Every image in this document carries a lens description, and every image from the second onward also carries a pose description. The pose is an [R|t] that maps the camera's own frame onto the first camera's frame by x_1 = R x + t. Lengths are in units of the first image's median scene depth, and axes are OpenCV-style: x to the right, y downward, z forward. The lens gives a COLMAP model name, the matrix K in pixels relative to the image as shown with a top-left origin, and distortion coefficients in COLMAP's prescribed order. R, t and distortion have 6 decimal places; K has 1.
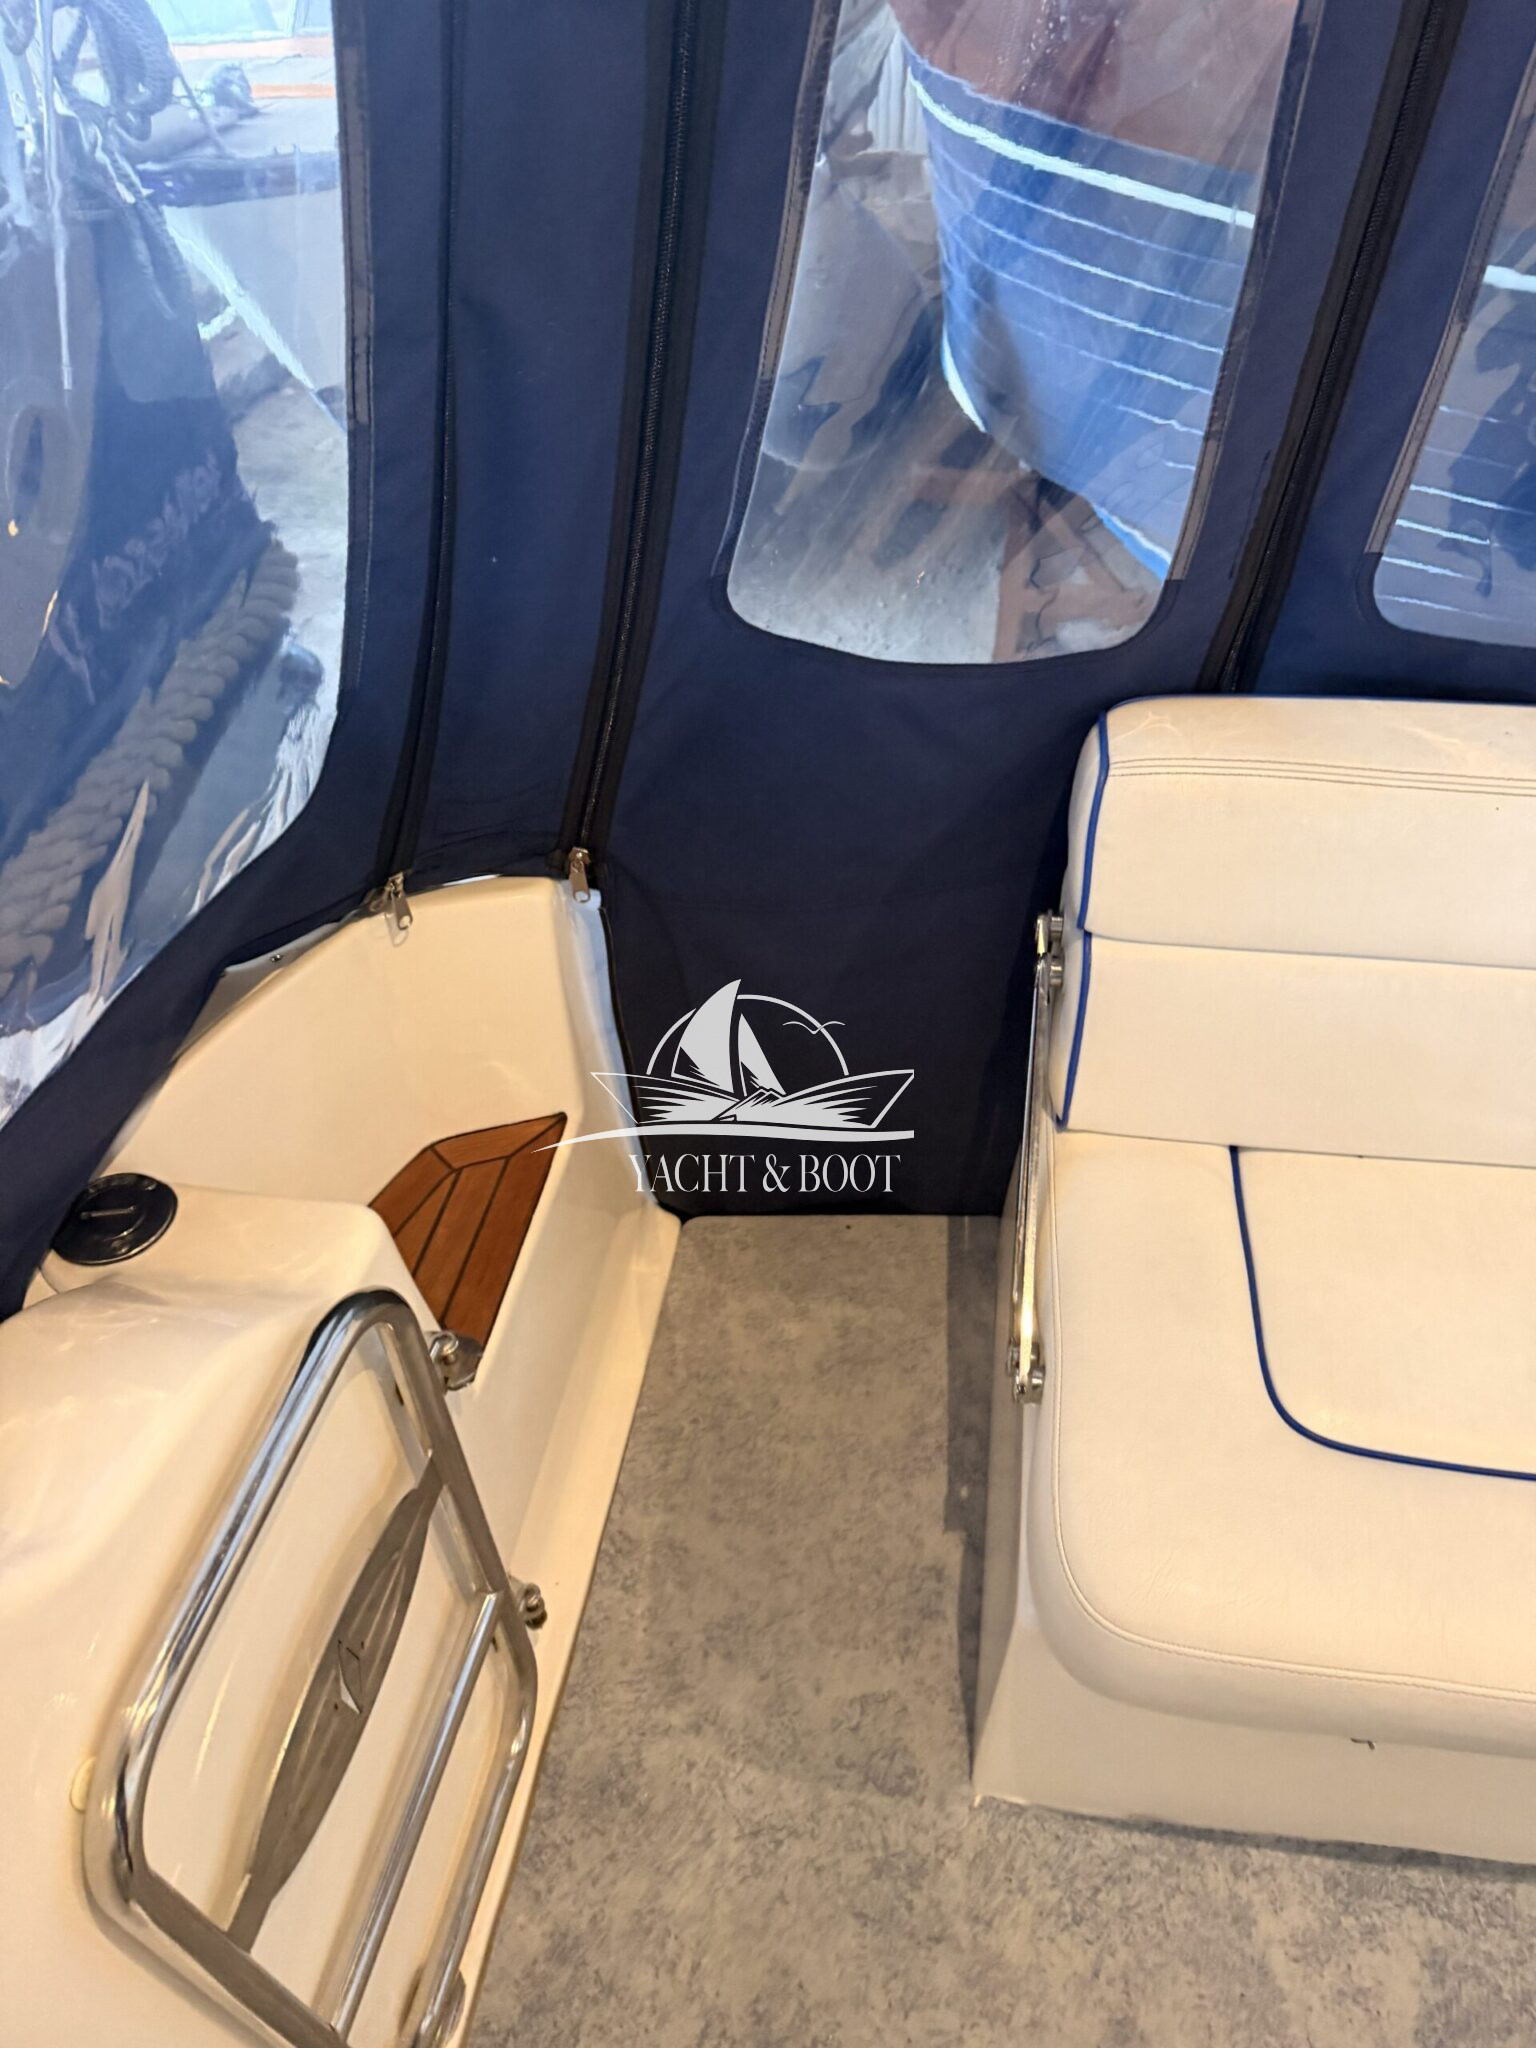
lens RADIAL K [[1439.9, 0, 768.0], [0, 1439.9, 1024.0], [0, 0, 1]] dist [0.090685, -0.111721]
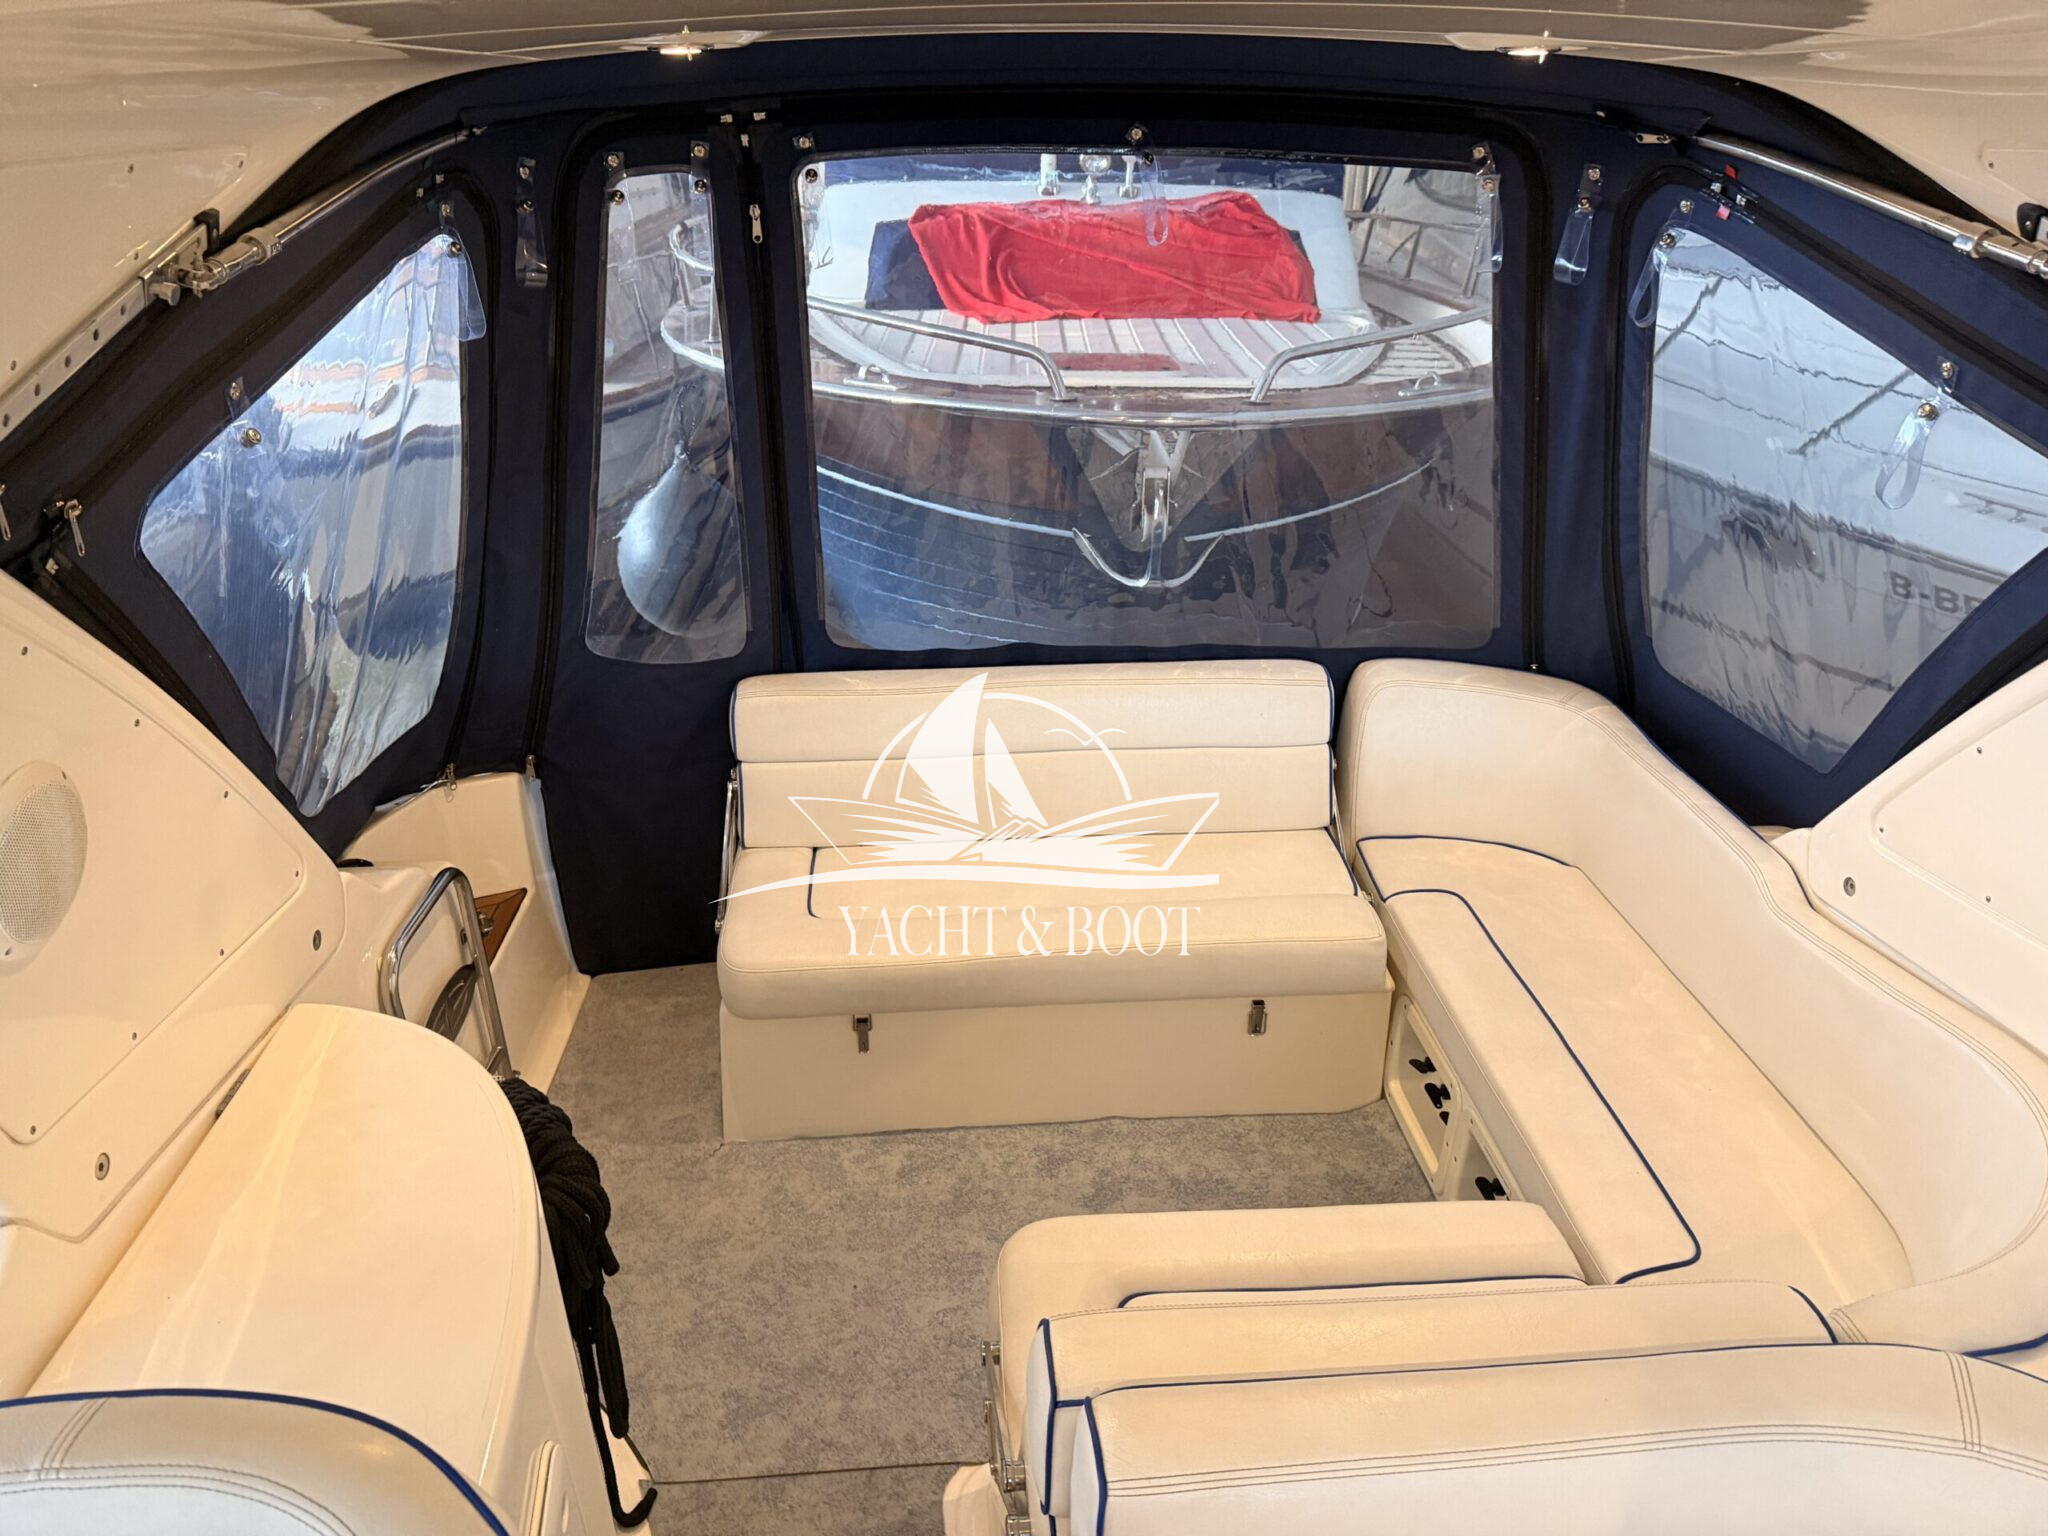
lens RADIAL K [[1439.9, 0, 1024.0], [0, 1439.9, 768.0], [0, 0, 1]] dist [0.090685, -0.111721]
pose [[0.977089, -0.062235, 0.203527, 0.163208], [0.118235, 0.953873, -0.275946, 0.616089], [-0.176965, 0.293688, 0.939378, -1.293430]]
